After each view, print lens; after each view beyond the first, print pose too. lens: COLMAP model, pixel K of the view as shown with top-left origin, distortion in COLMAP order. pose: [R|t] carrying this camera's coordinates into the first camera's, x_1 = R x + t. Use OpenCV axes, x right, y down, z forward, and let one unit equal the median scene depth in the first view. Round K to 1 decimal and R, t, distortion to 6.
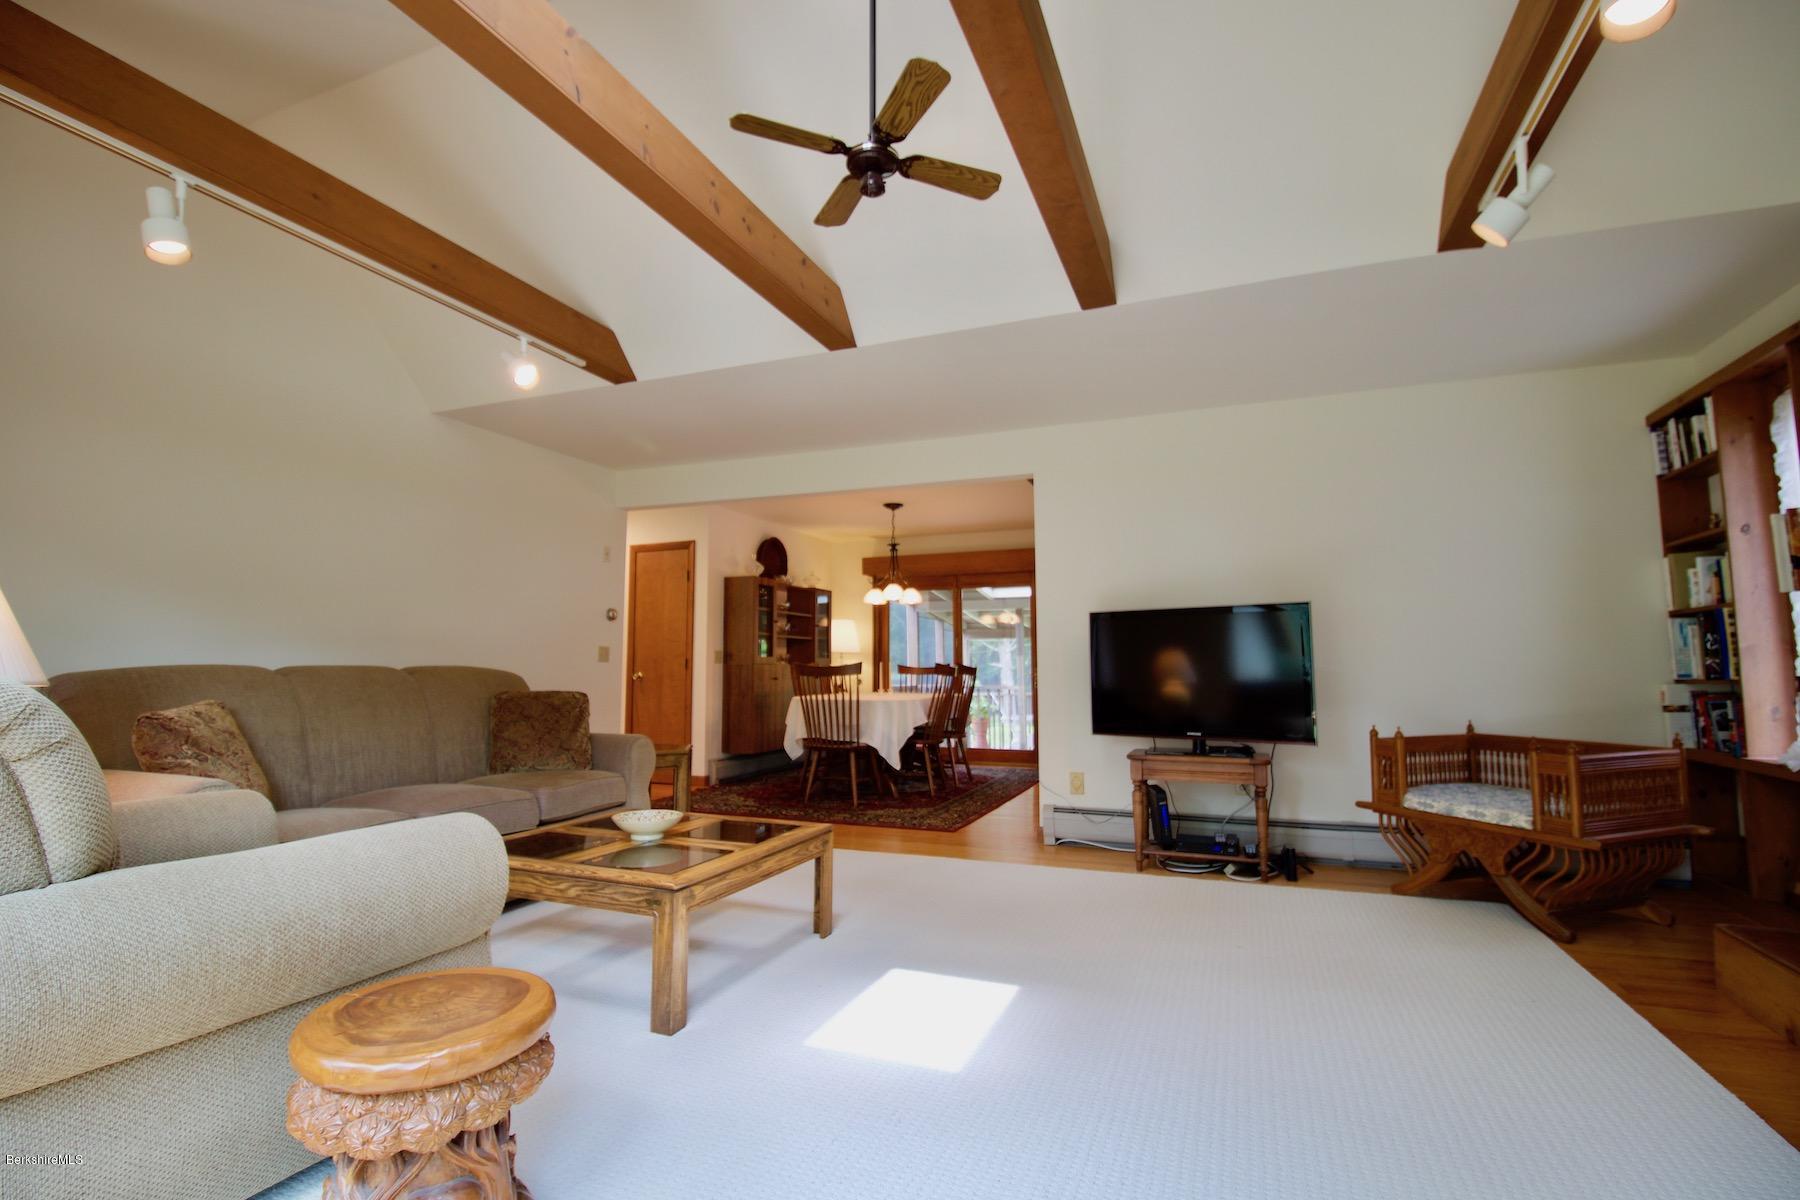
lens RADIAL K [[839.7, 0, 890.5], [0, 839.7, 590.0], [0, 0, 1]] dist [-0.001161, -0.013349]
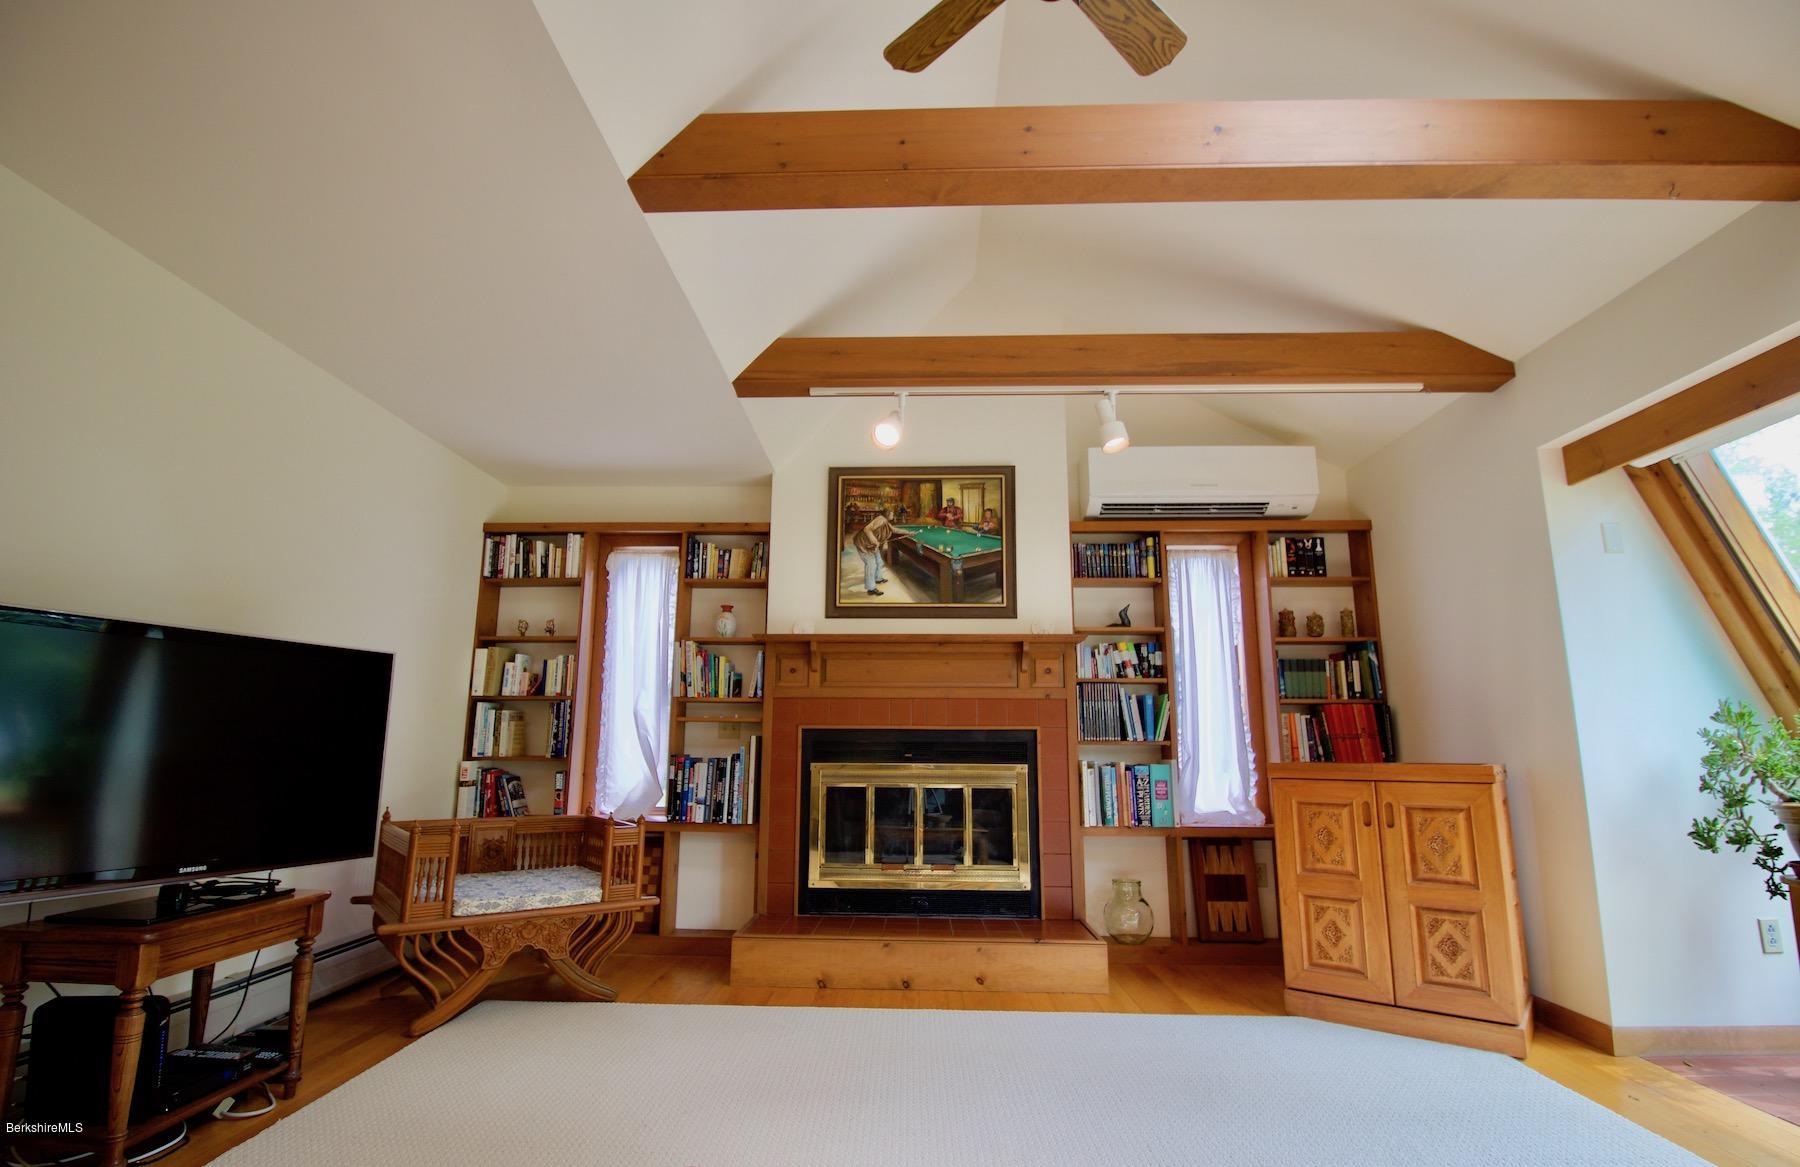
lens RADIAL K [[840.2, 0, 876.3], [0, 840.2, 589.6], [0, 0, 1]] dist [-0.015516, -0.001180]
pose [[-0.333796, 0.172699, 0.926690, -0.354190], [-0.100275, 0.970991, -0.217075, 0.083542], [-0.937297, -0.165382, -0.306795, 0.924713]]
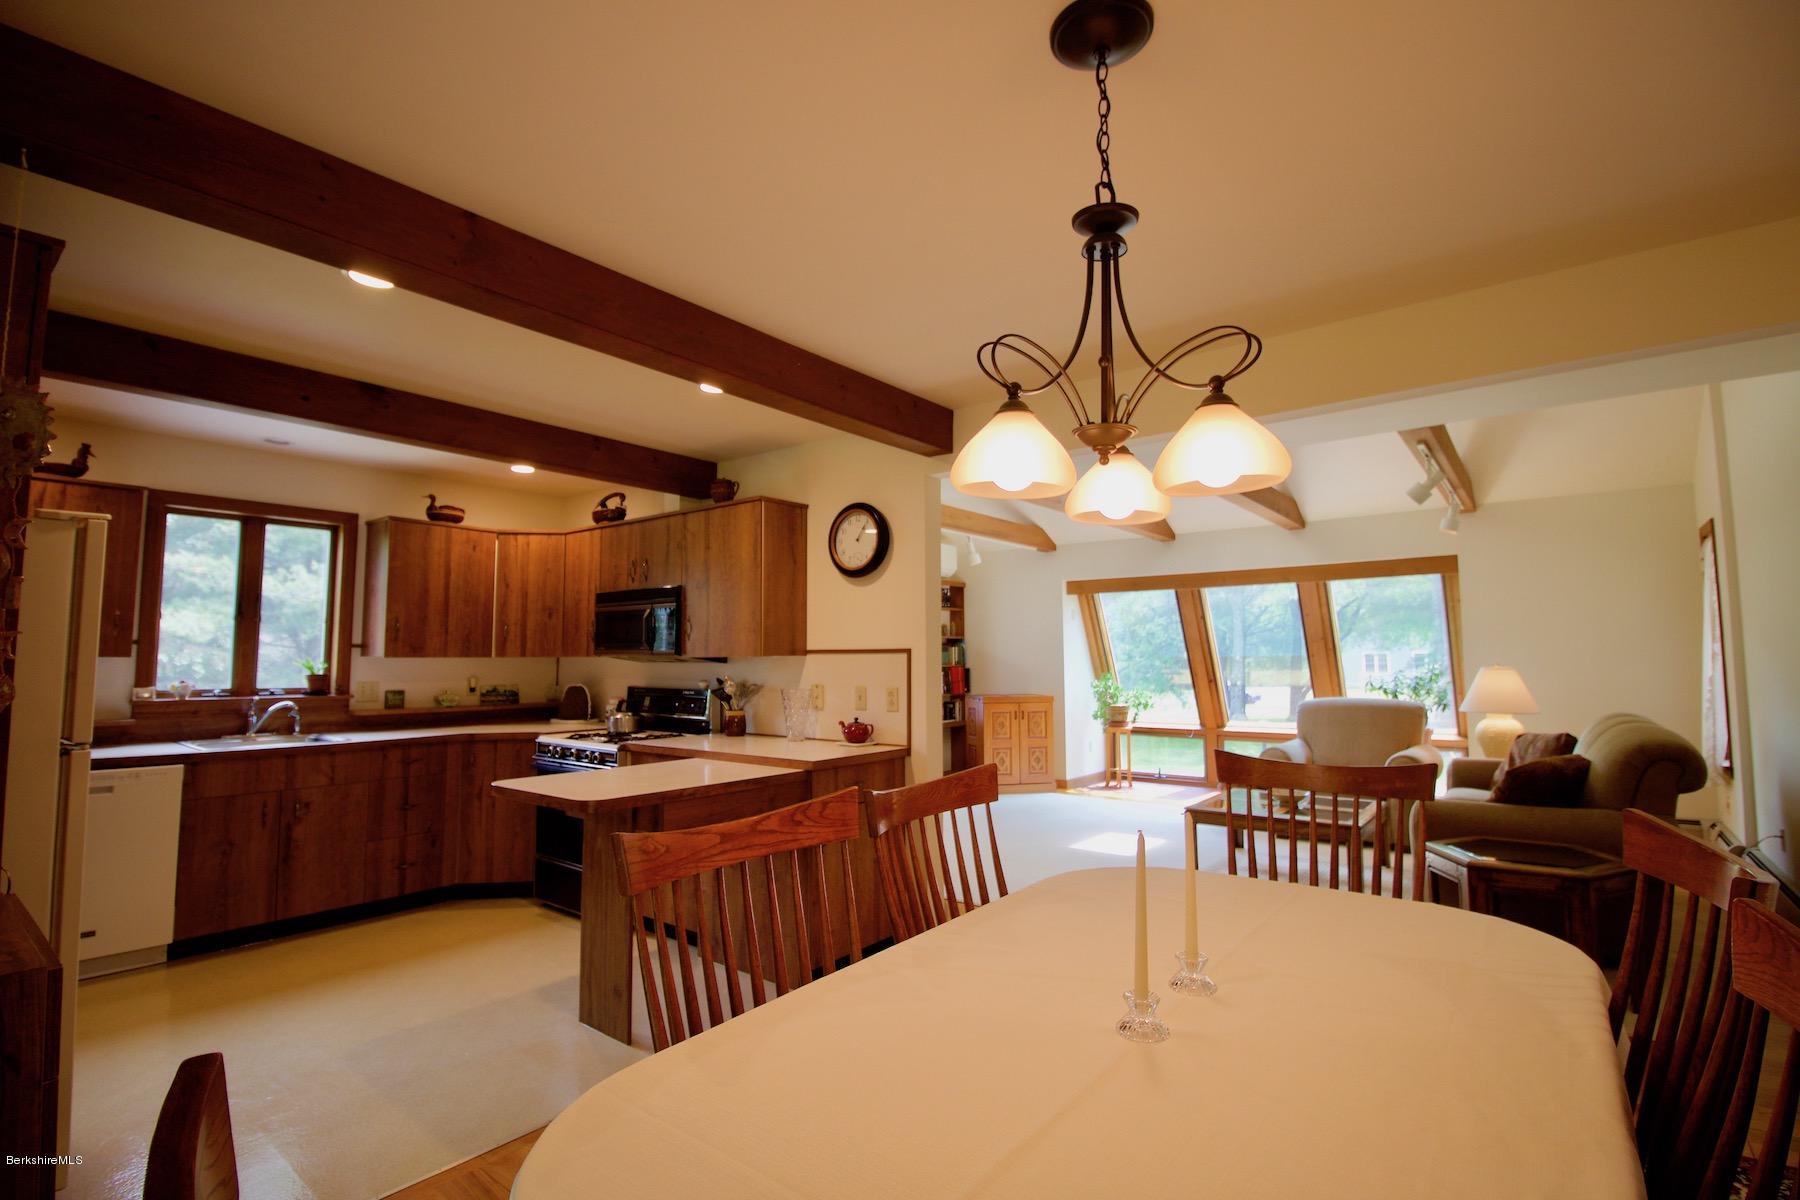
lens RADIAL K [[839.7, 0, 890.5], [0, 839.7, 590.0], [0, 0, 1]] dist [-0.001161, -0.013349]
pose [[-0.959866, 0.028315, 0.279025, 0.011599], [-0.022451, 0.983940, -0.177081, 0.150317], [-0.279558, -0.176238, -0.943815, 2.515065]]
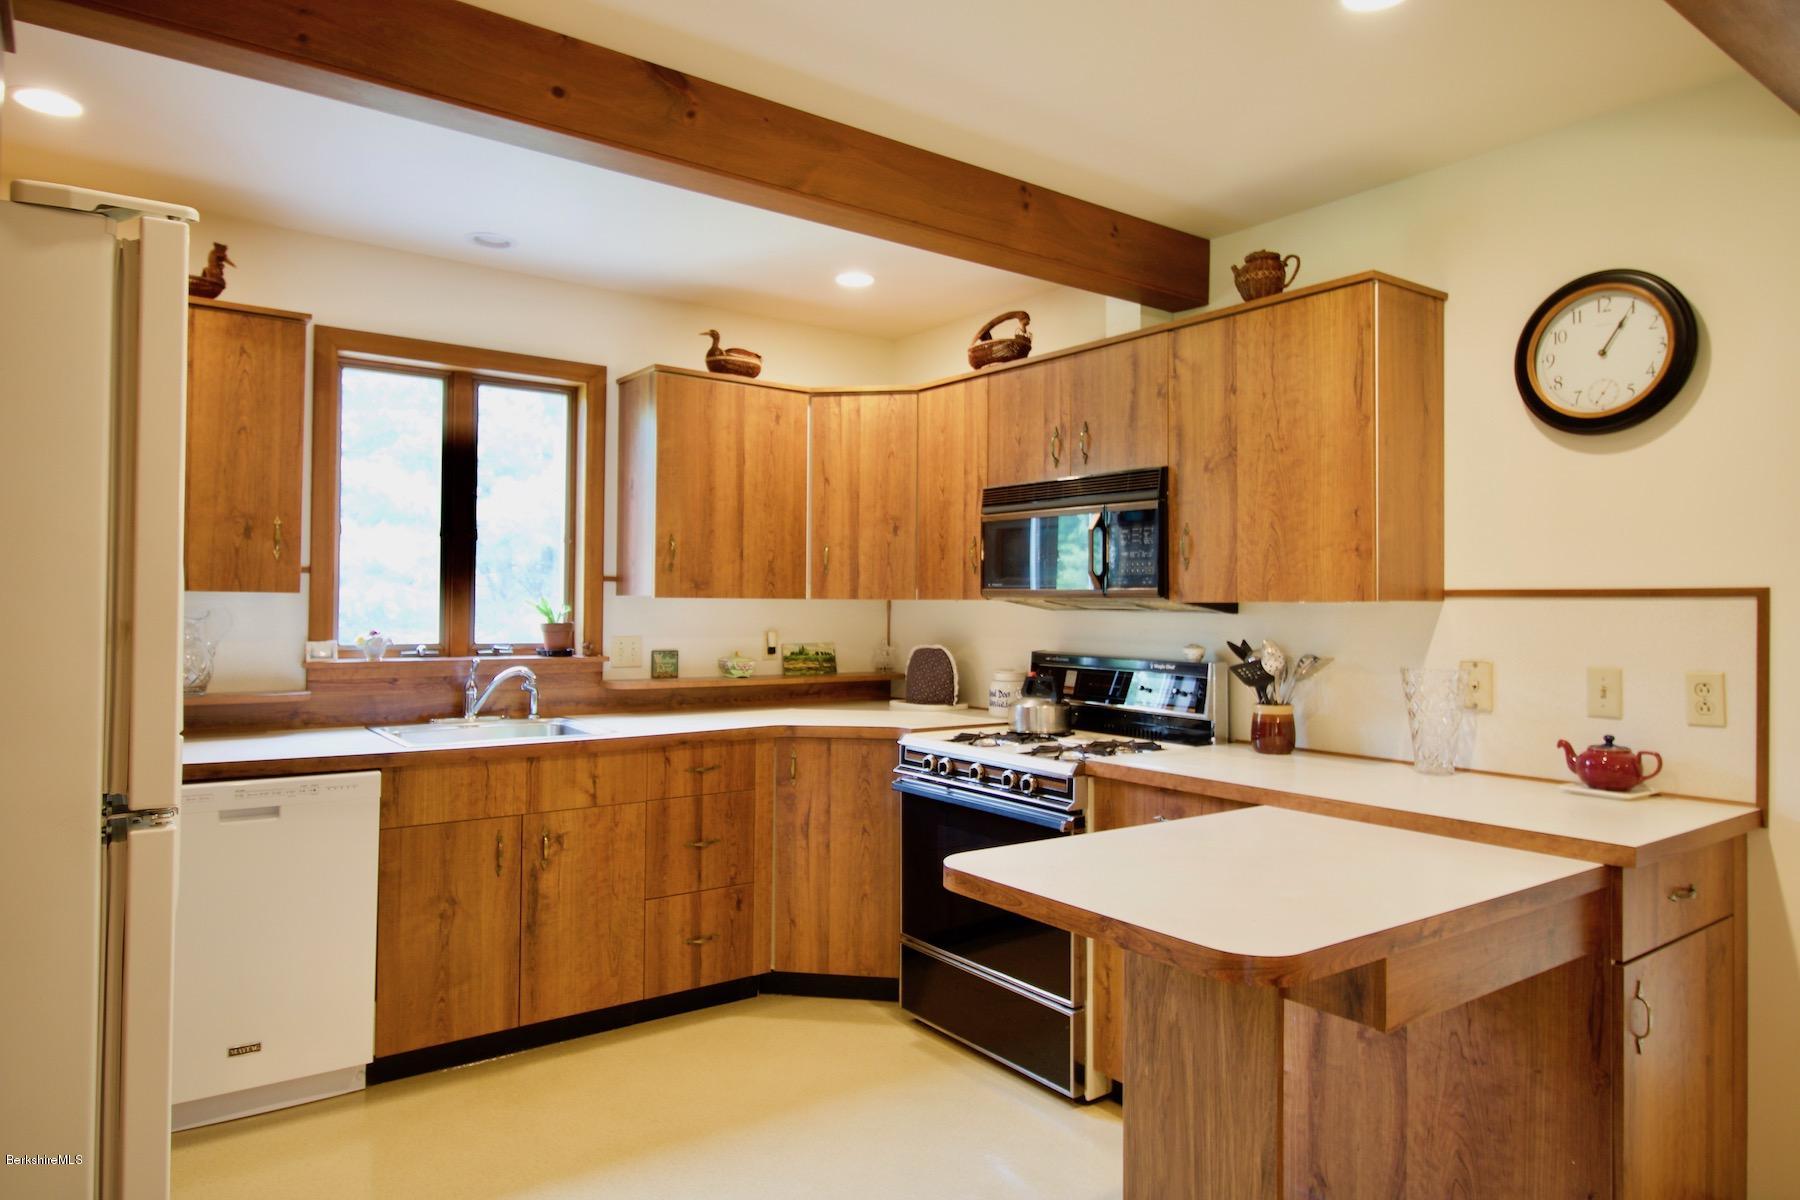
lens RADIAL K [[1109.6, 0, 884.9], [0, 1109.6, 590.0], [0, 0, 1]] dist [0.003497, -0.000849]
pose [[-0.851060, 0.002508, 0.525063, 0.402158], [-0.058940, 0.993212, -0.100279, 0.126016], [-0.521750, -0.116291, -0.845135, 2.260569]]
